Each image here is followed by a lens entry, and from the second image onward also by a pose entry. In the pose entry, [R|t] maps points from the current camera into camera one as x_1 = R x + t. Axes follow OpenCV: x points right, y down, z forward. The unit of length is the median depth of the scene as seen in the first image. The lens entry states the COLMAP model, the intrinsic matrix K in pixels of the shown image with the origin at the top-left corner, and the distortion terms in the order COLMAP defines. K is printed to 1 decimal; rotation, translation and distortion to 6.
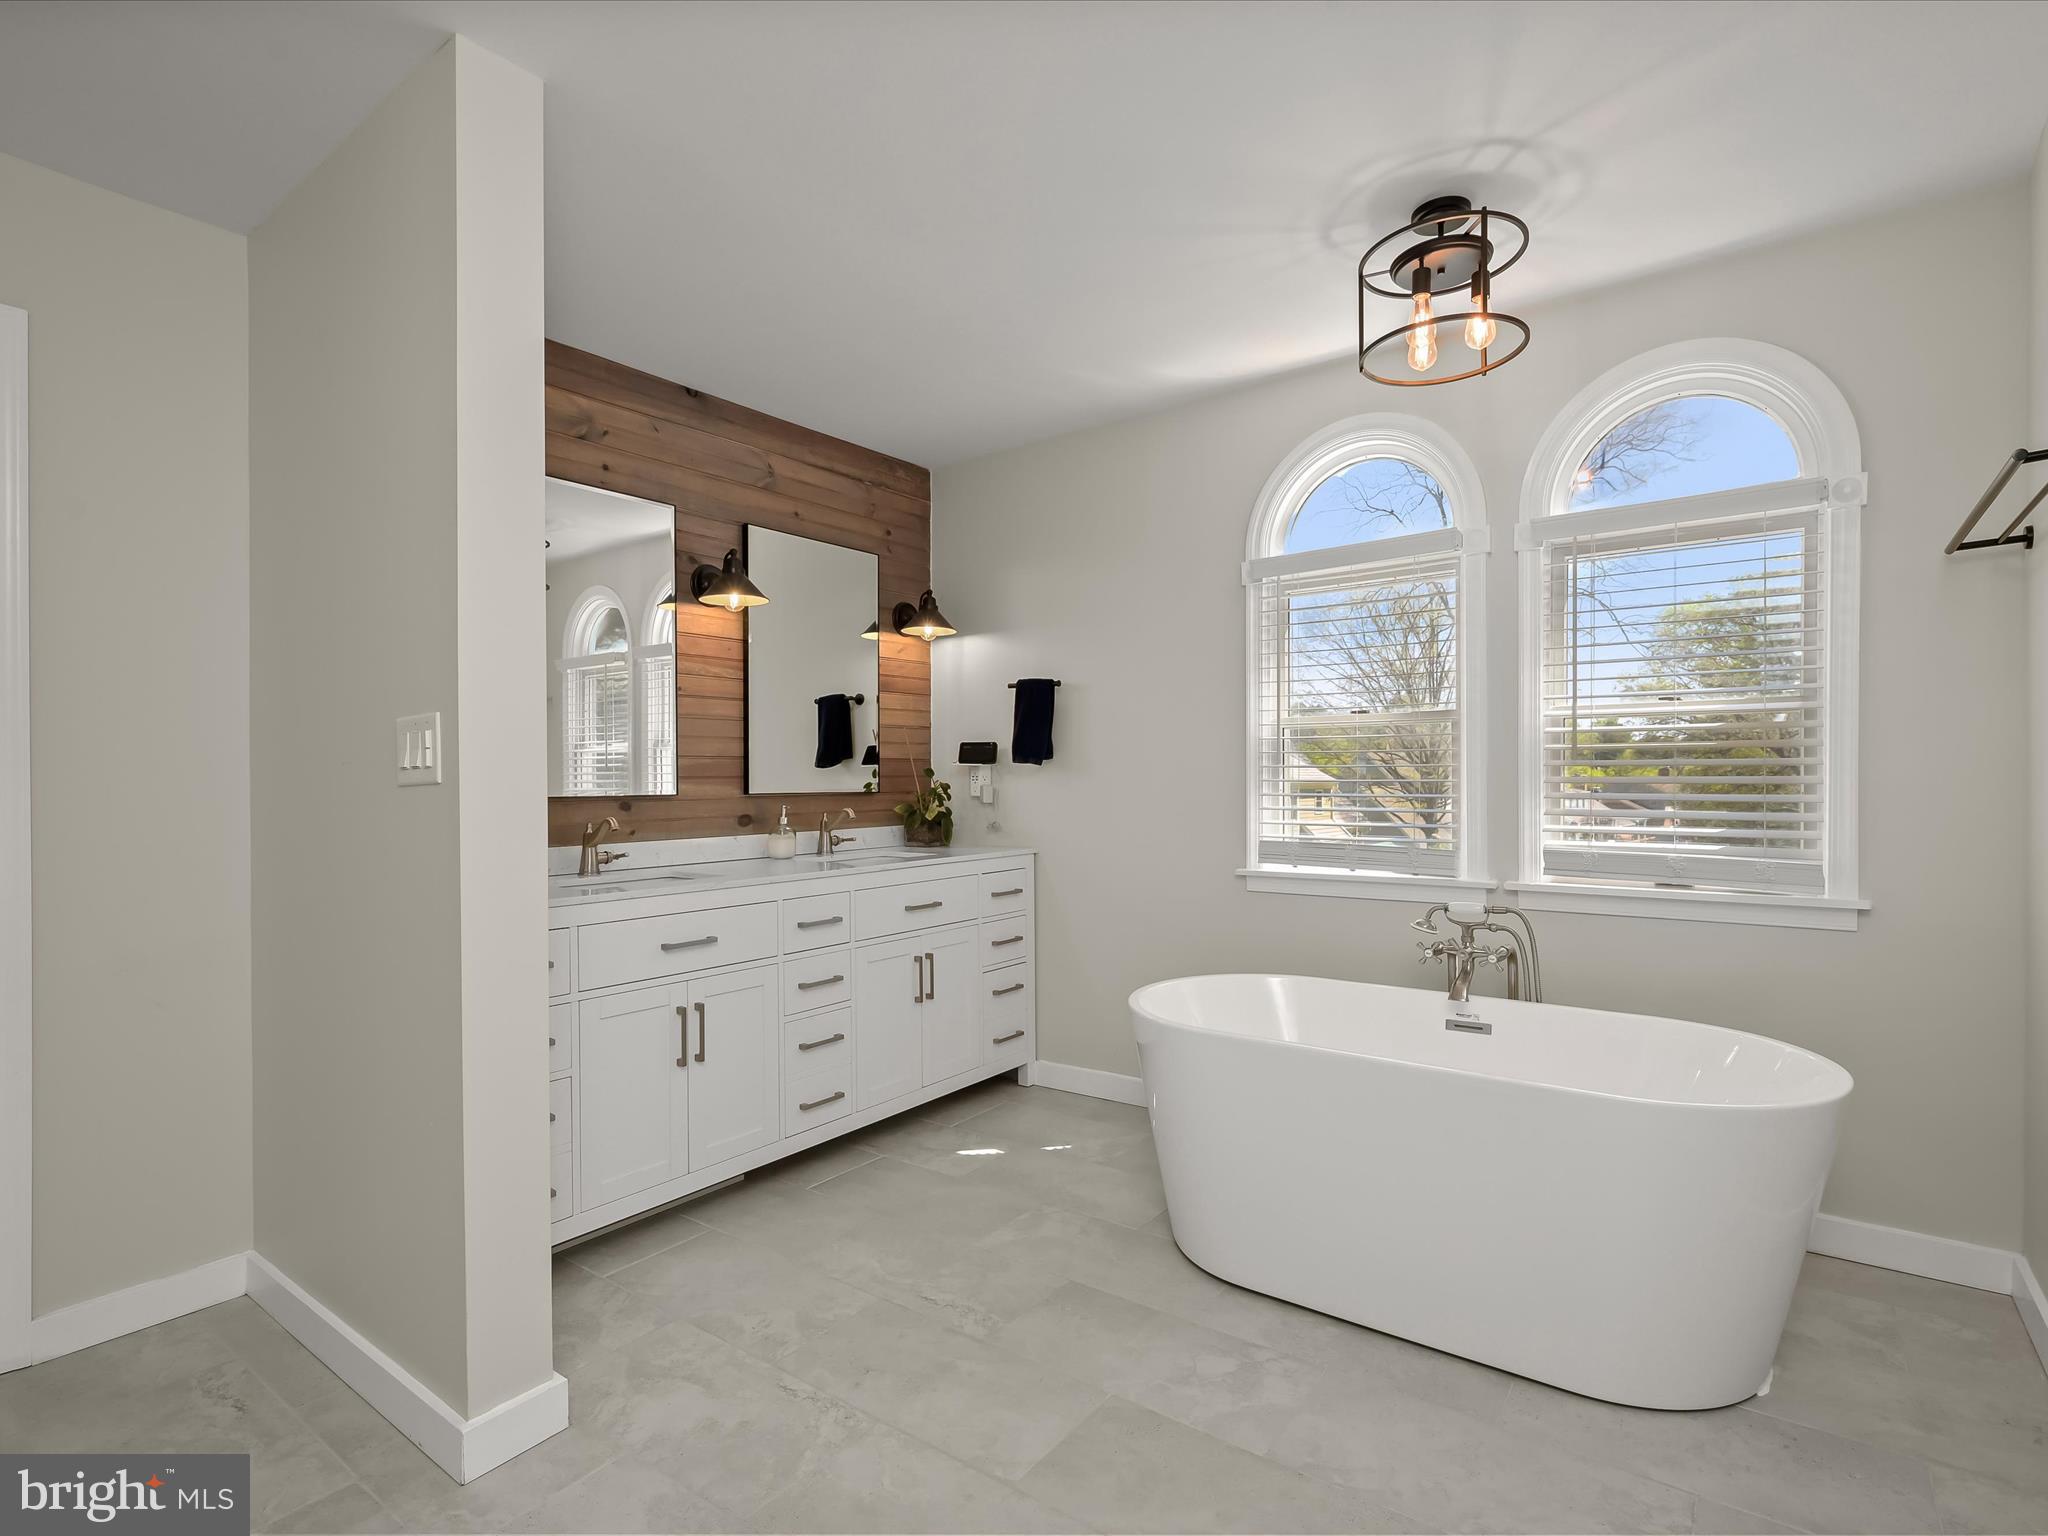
lens RADIAL K [[1015.1, 0, 1026.3], [0, 1015.1, 772.7], [0, 0, 1]] dist [-0.000129, -0.000006]
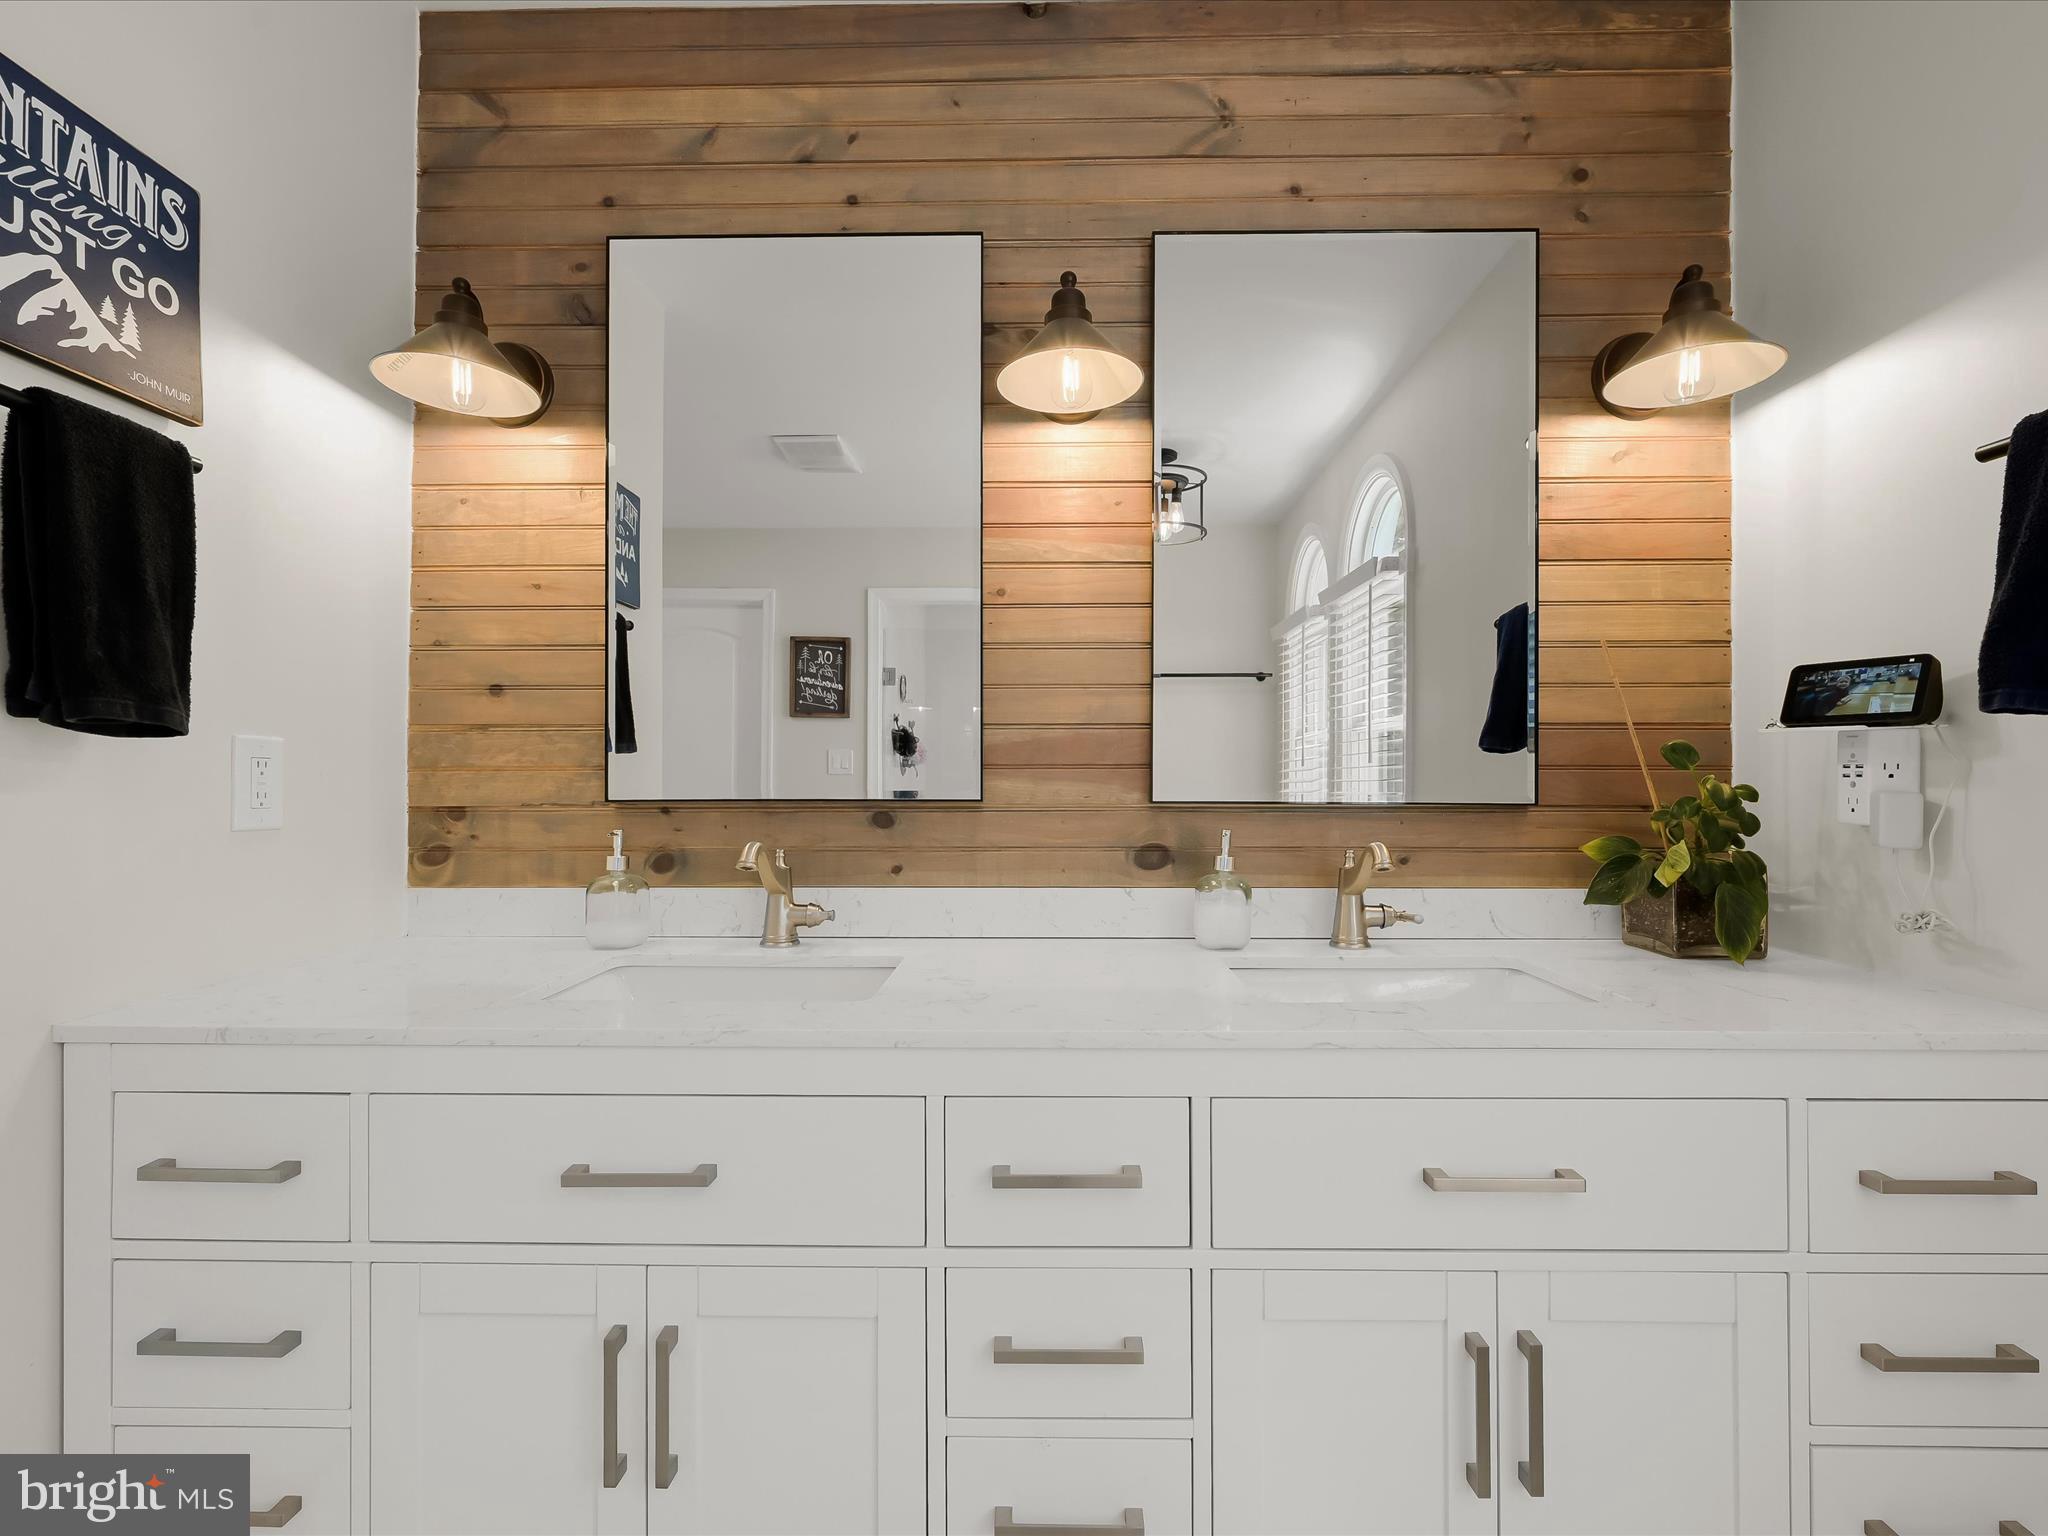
lens RADIAL K [[939.9, 0, 1023.7], [0, 939.9, 763.0], [0, 0, 1]] dist [0.000964, 0.000451]
pose [[0.591756, -0.004899, -0.806102, 0.039386], [-0.000632, 0.999978, -0.006541, 0.005432], [0.806117, 0.004380, 0.591740, 0.623529]]
